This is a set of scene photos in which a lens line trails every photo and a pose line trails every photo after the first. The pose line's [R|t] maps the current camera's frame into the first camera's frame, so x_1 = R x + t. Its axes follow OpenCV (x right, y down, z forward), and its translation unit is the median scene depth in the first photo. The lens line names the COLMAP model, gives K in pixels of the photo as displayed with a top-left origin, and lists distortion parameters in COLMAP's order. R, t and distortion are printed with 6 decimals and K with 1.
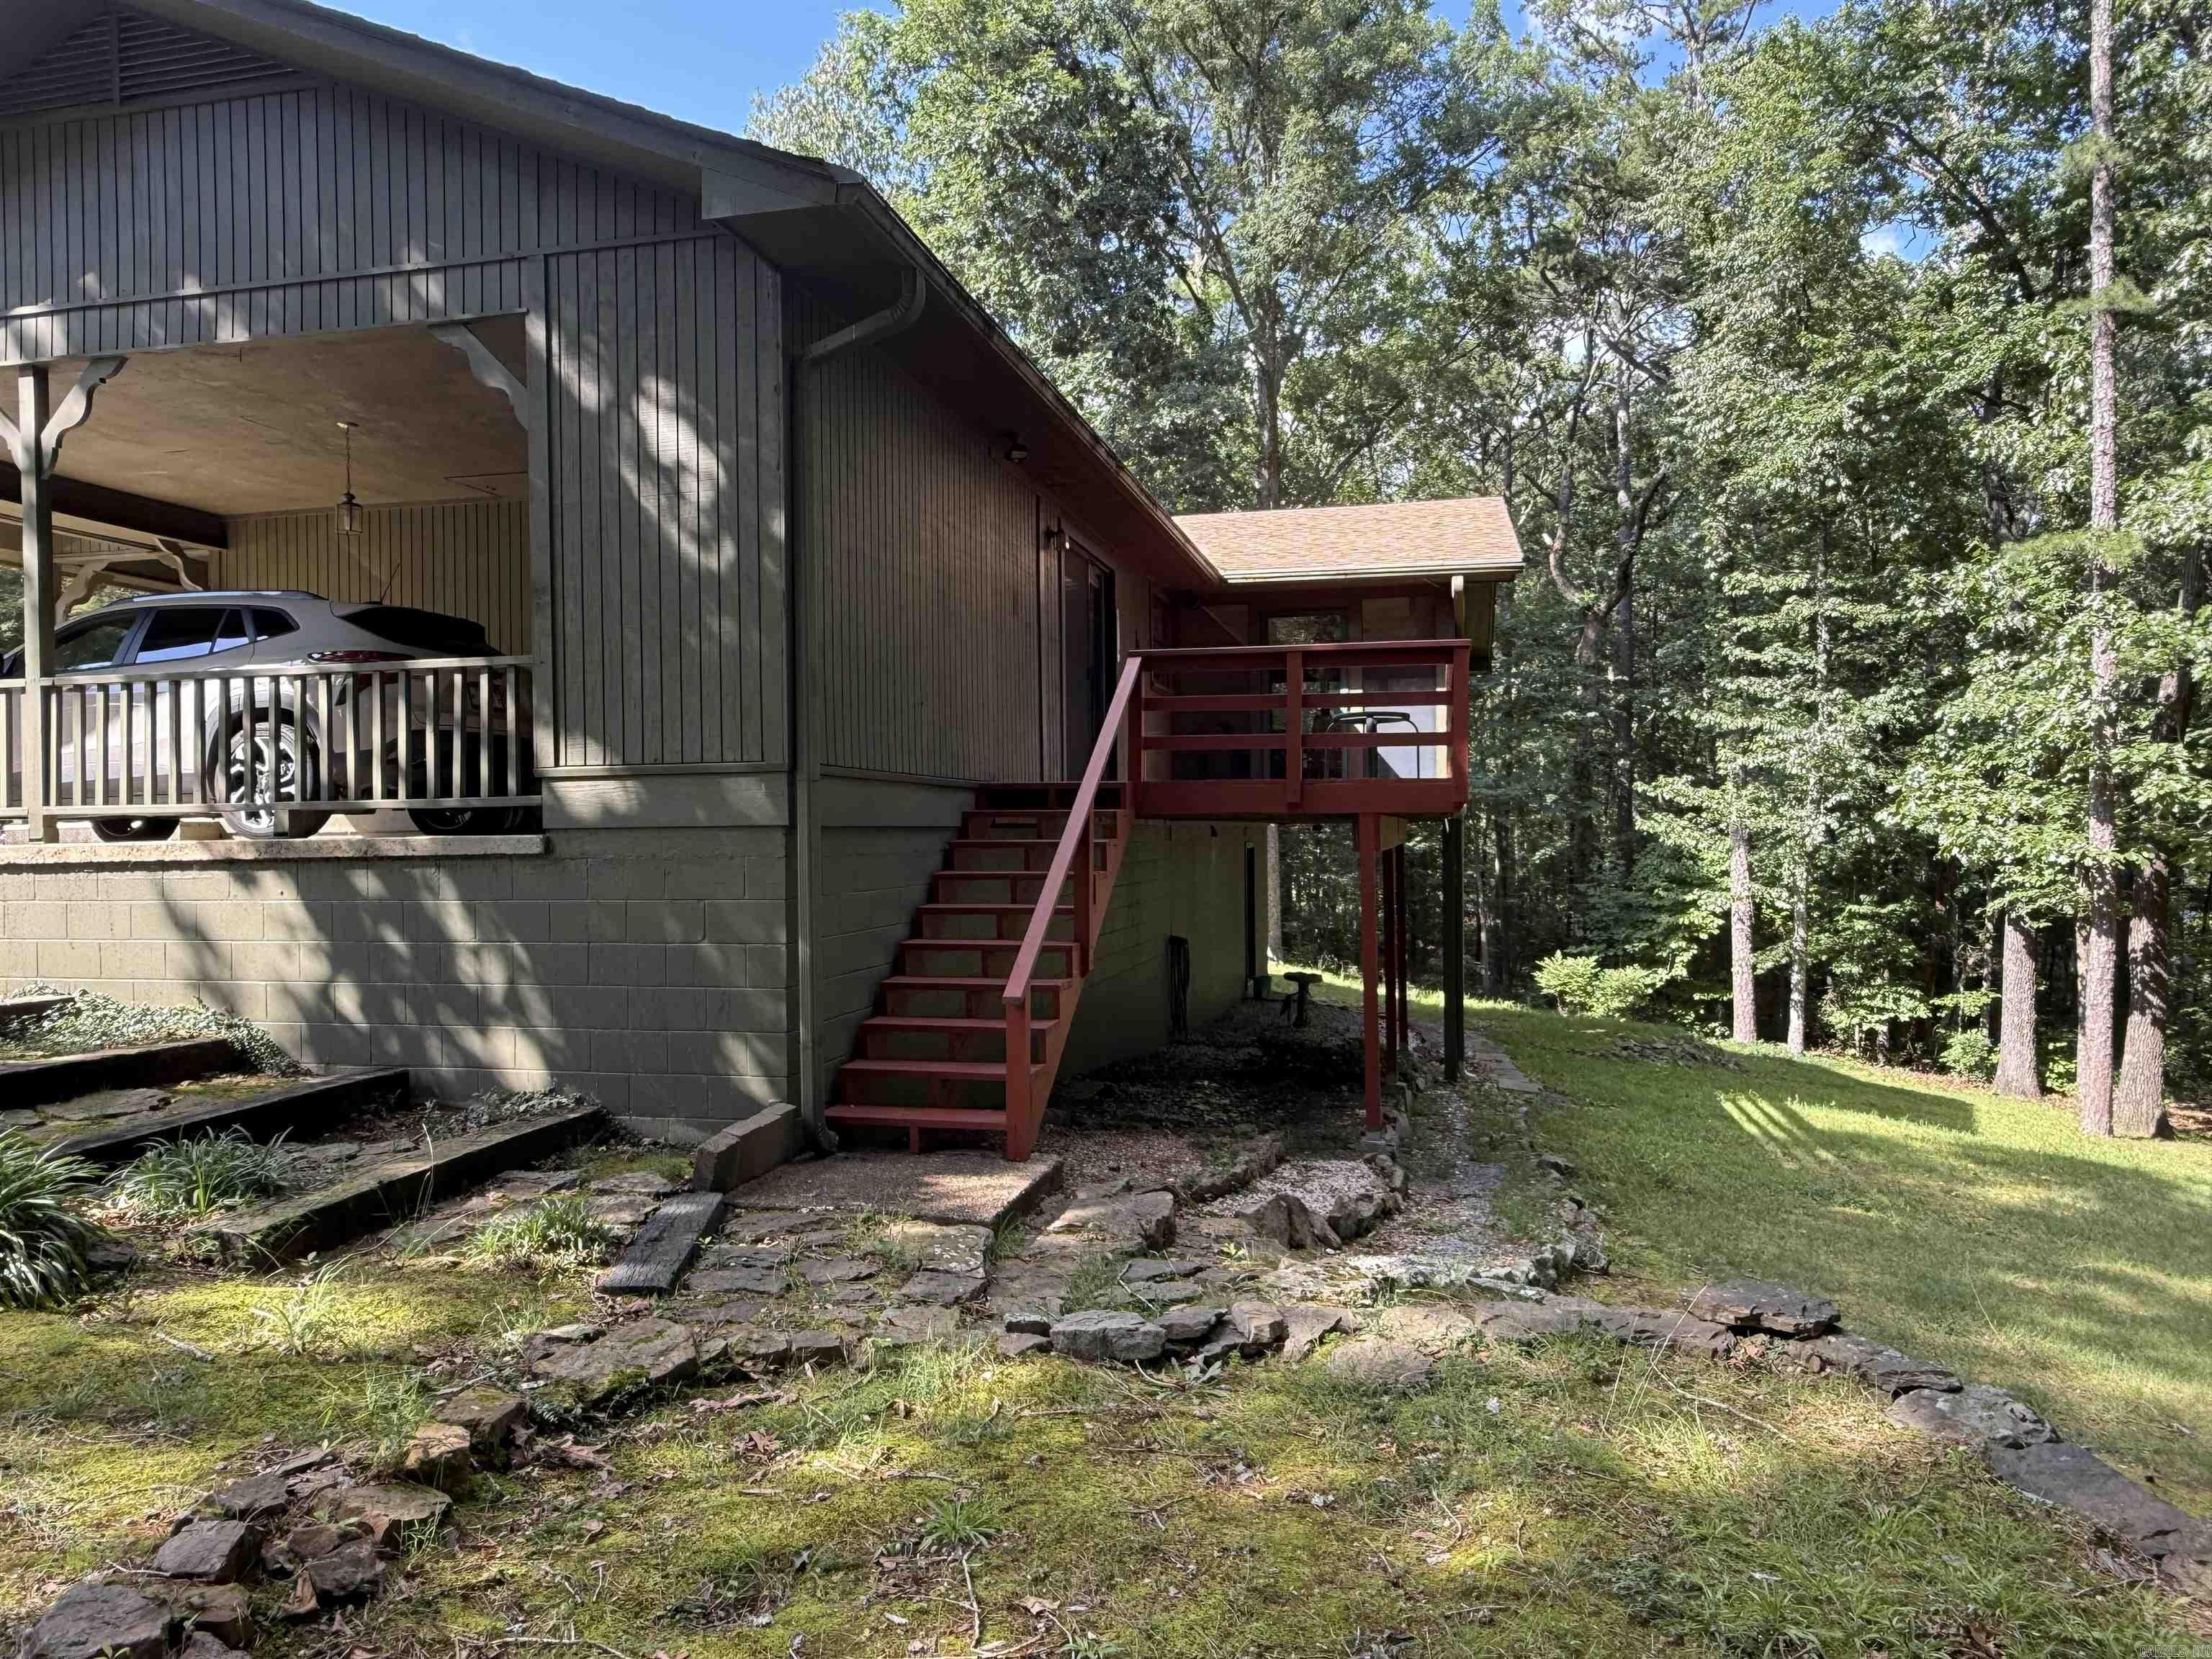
lens RADIAL K [[1420.2, 0, 1099.6], [0, 1420.2, 827.9], [0, 0, 1]] dist [0.001121, -0.002574]
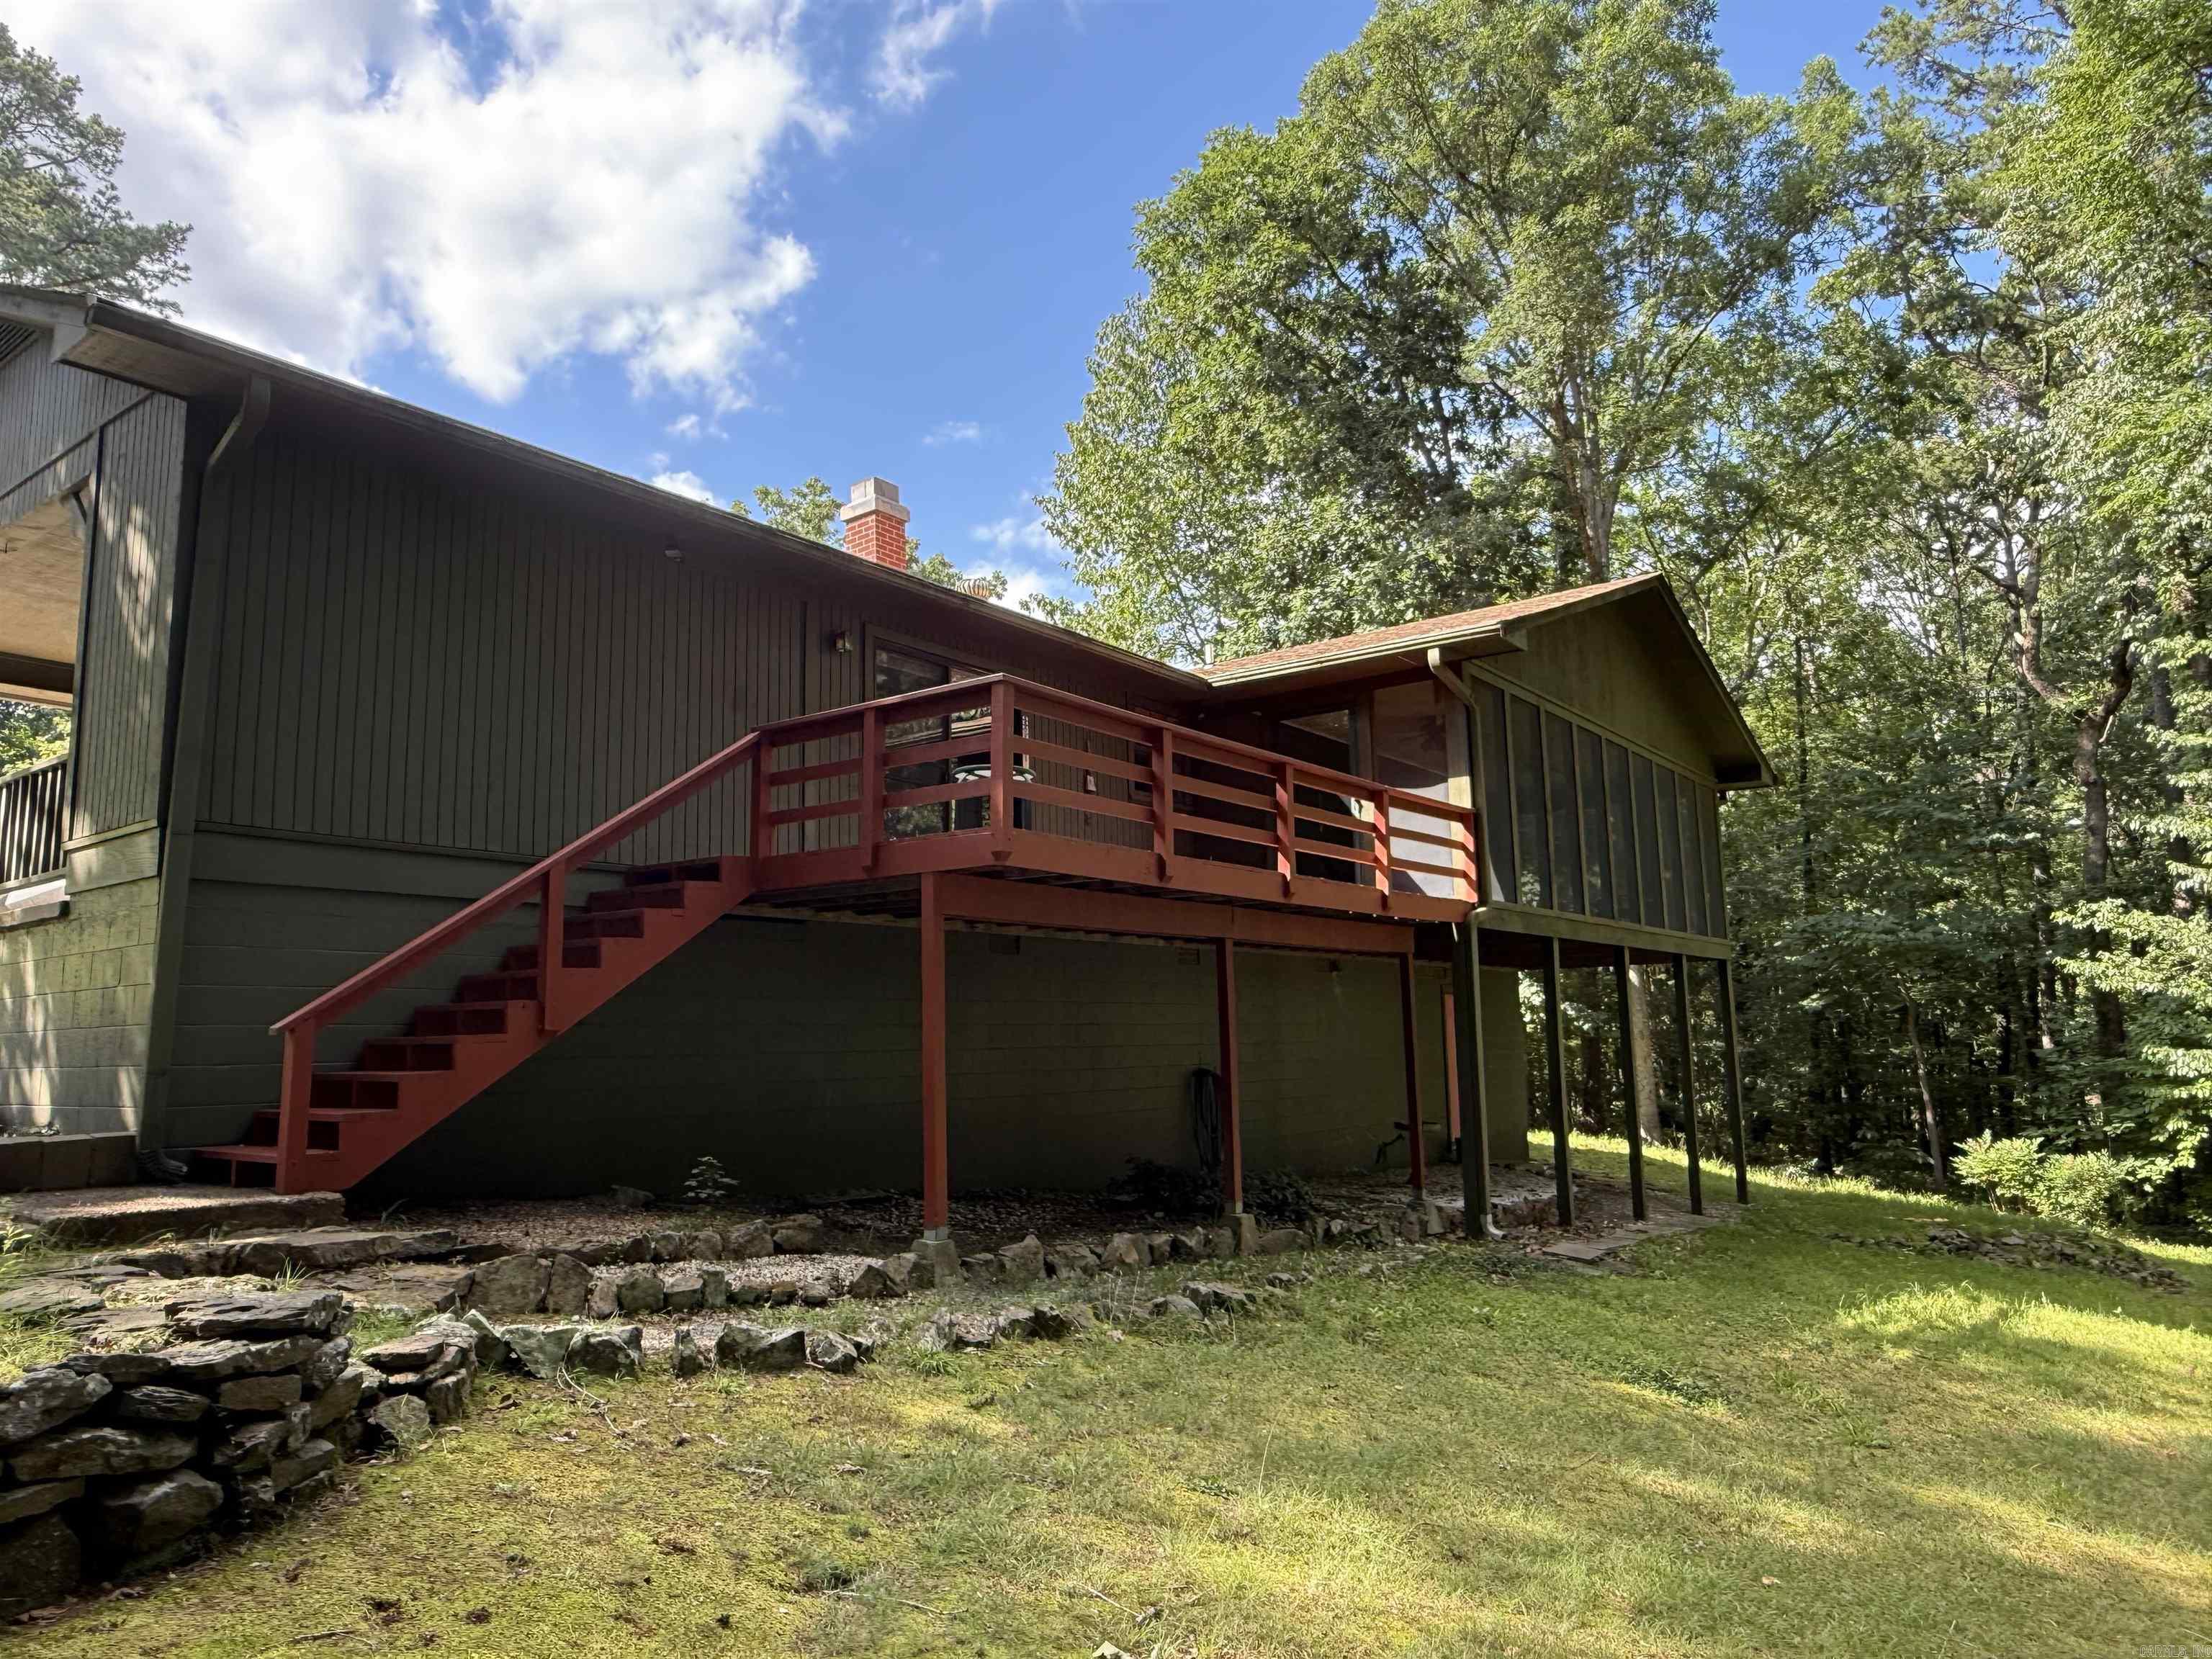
lens RADIAL K [[1420.2, 0, 1105.1], [0, 1420.2, 830.4], [0, 0, 1]] dist [0.001121, -0.002574]
pose [[0.918907, -0.066902, -0.388760, 0.192418], [0.011996, 0.989797, -0.141980, 0.027766], [0.394292, 0.125803, 0.910334, 0.061916]]
